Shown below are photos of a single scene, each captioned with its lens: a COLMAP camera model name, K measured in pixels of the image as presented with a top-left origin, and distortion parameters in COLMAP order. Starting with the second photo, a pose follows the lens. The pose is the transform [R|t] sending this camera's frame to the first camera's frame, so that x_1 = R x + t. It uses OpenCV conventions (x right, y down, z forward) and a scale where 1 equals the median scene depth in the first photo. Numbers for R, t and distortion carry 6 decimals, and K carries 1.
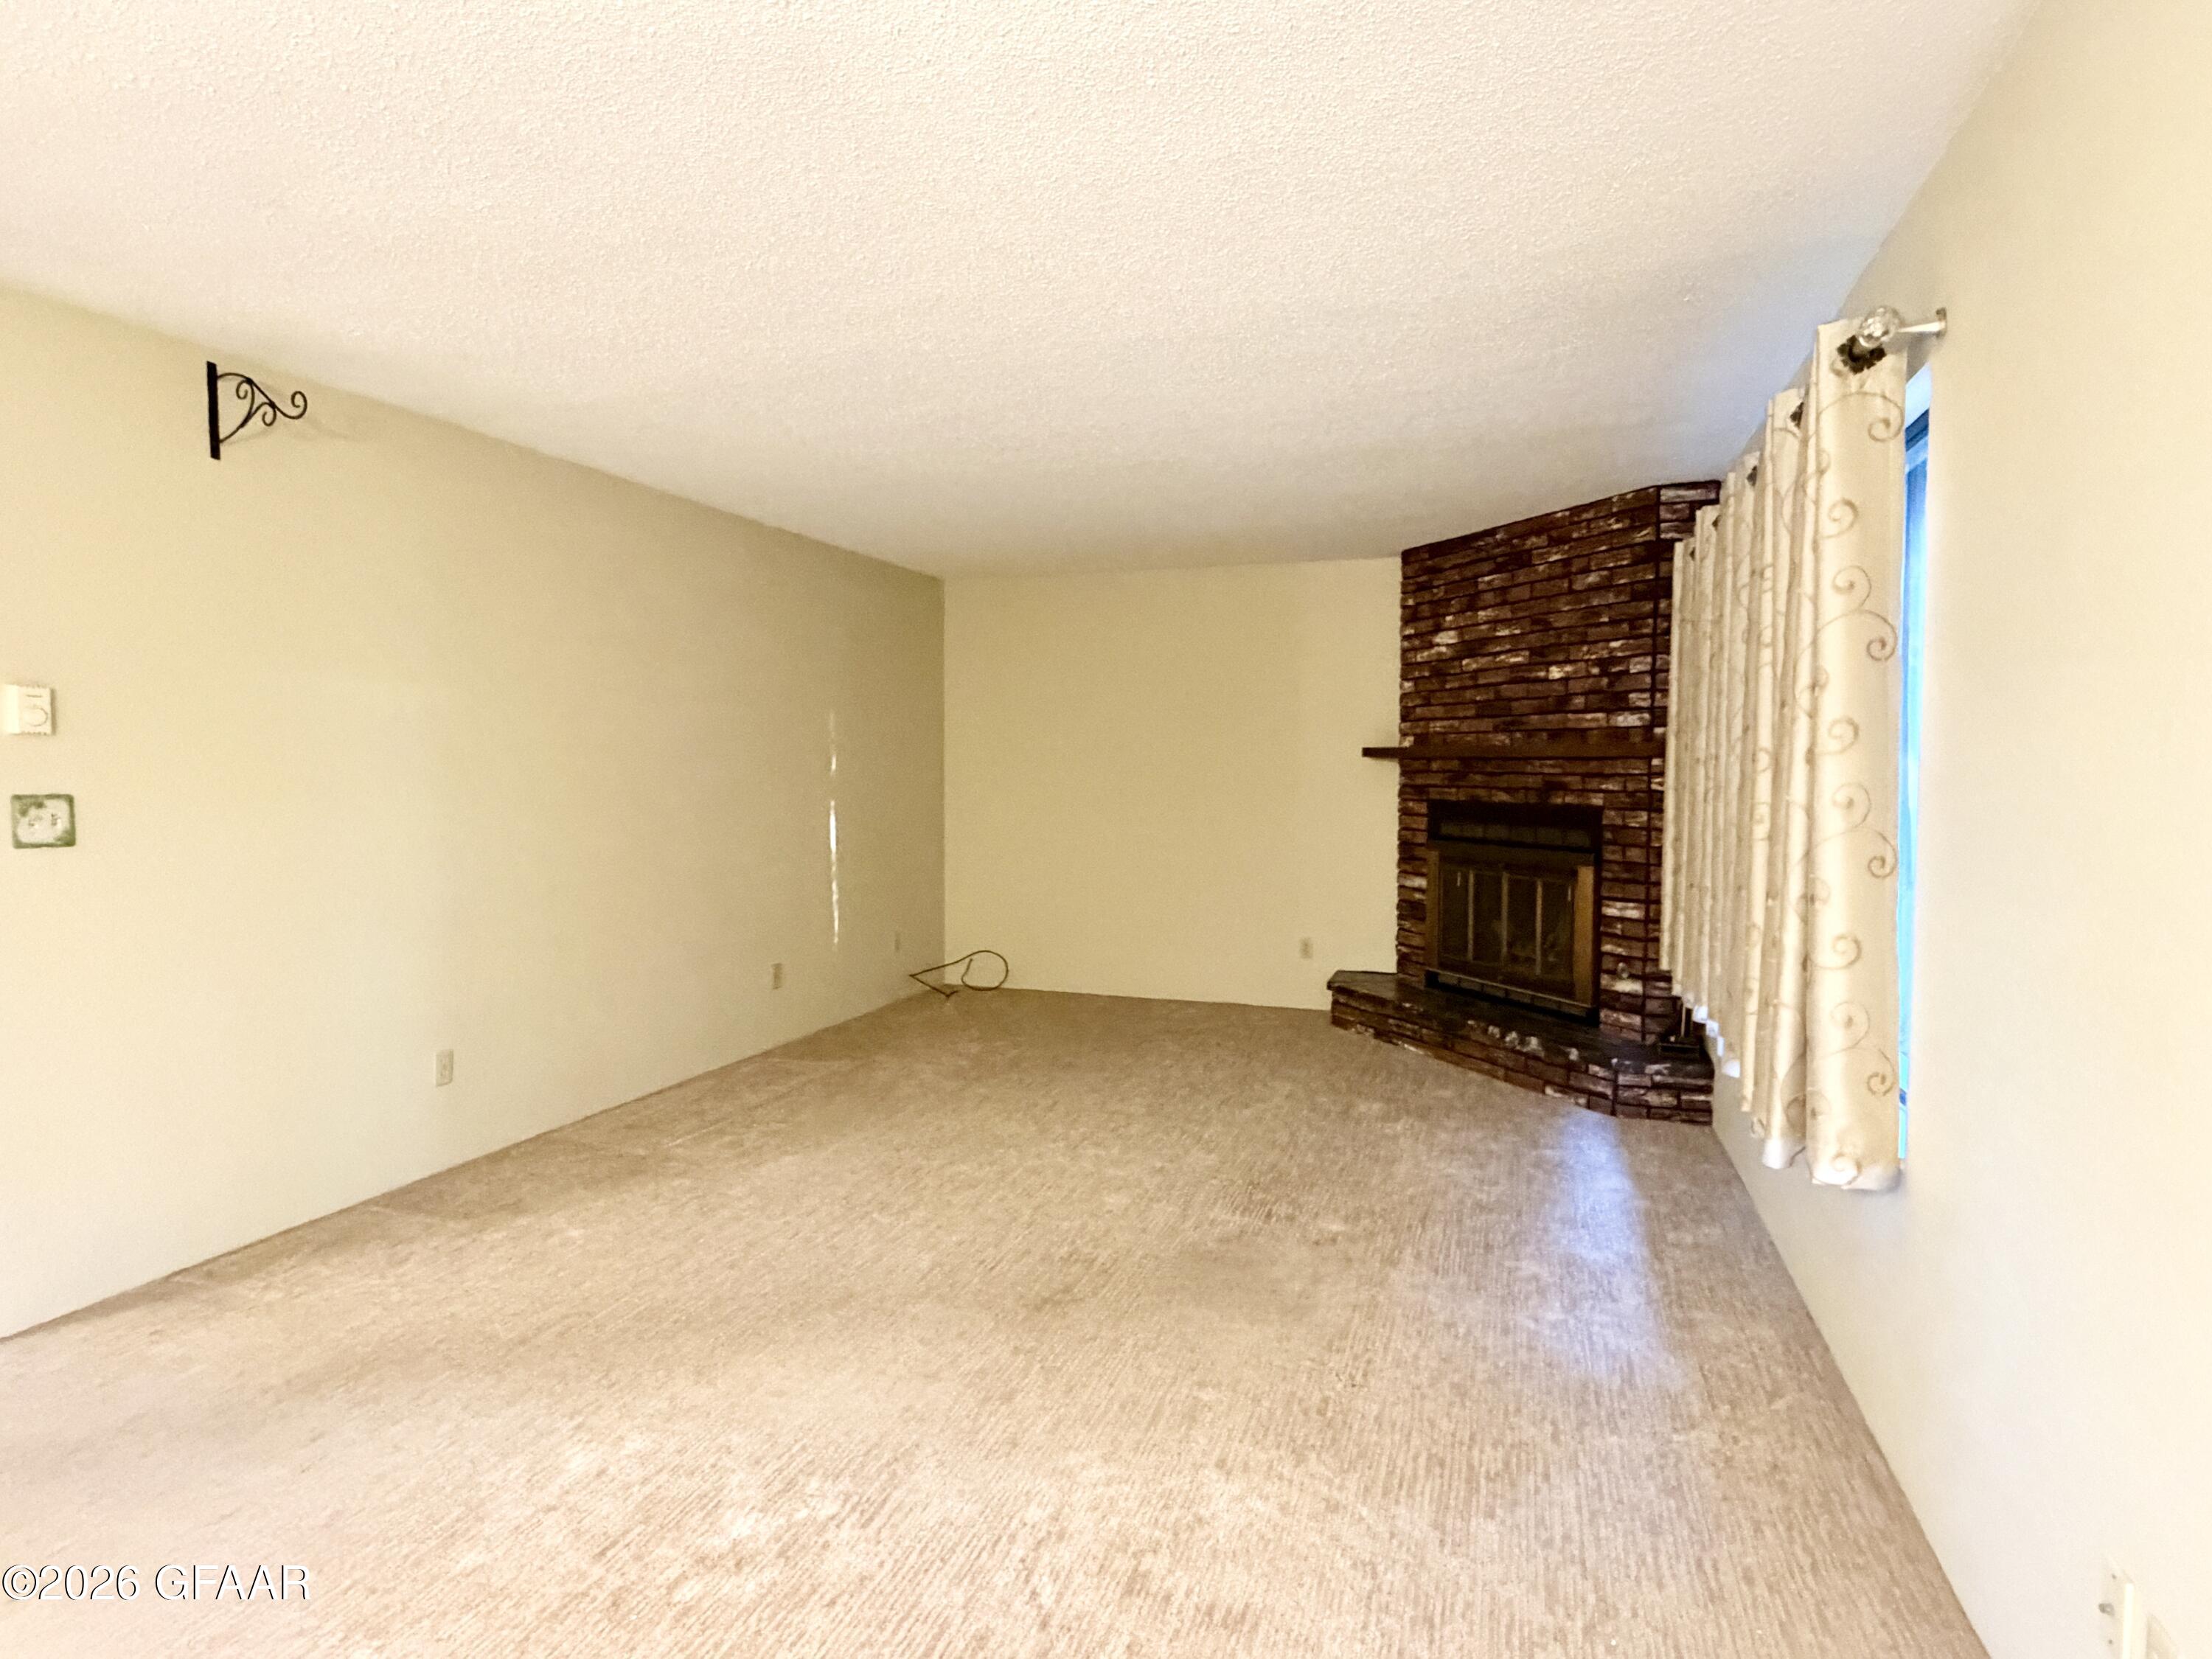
lens RADIAL K [[1202.4, 0, 1101.6], [0, 1202.4, 826.7], [0, 0, 1]] dist [0.001230, 0.001466]
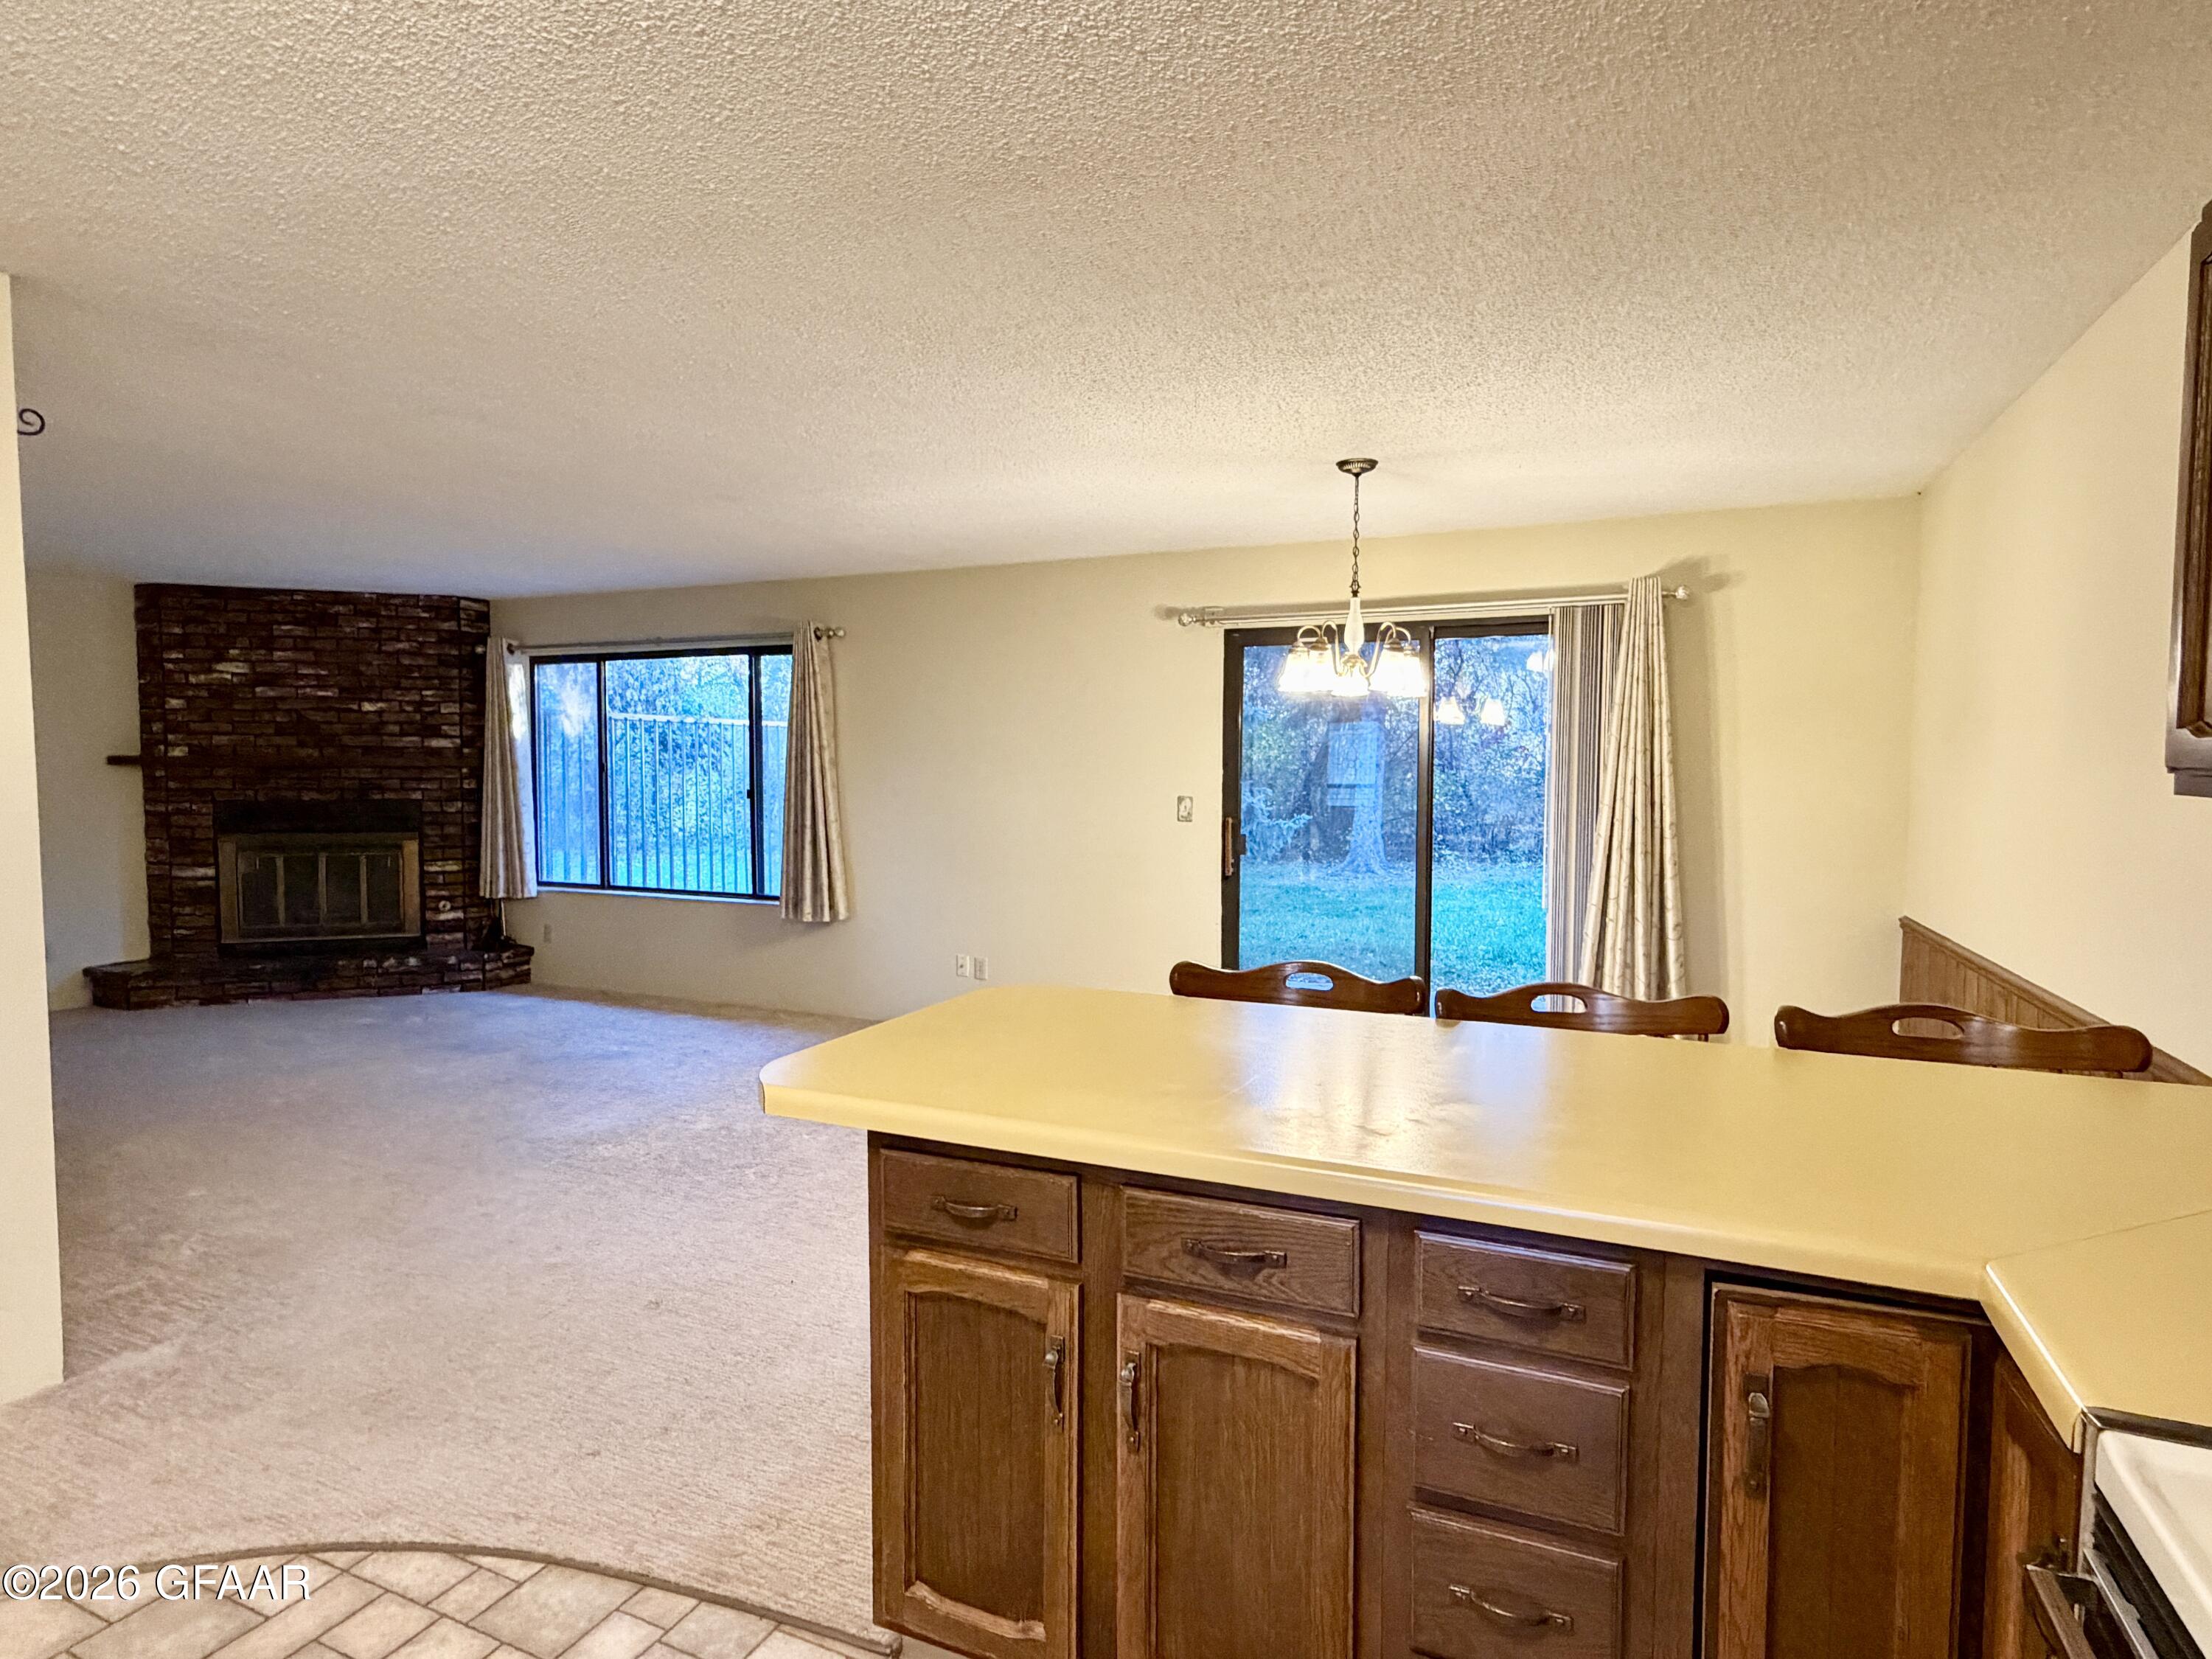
lens RADIAL K [[1202.4, 0, 1098.5], [0, 1202.4, 832.4], [0, 0, 1]] dist [0.001230, 0.001466]
pose [[0.075228, -0.048165, 0.996002, -0.981042], [0.050072, 0.997755, 0.044468, -0.000537], [-0.995908, 0.046527, 0.077471, 0.043449]]
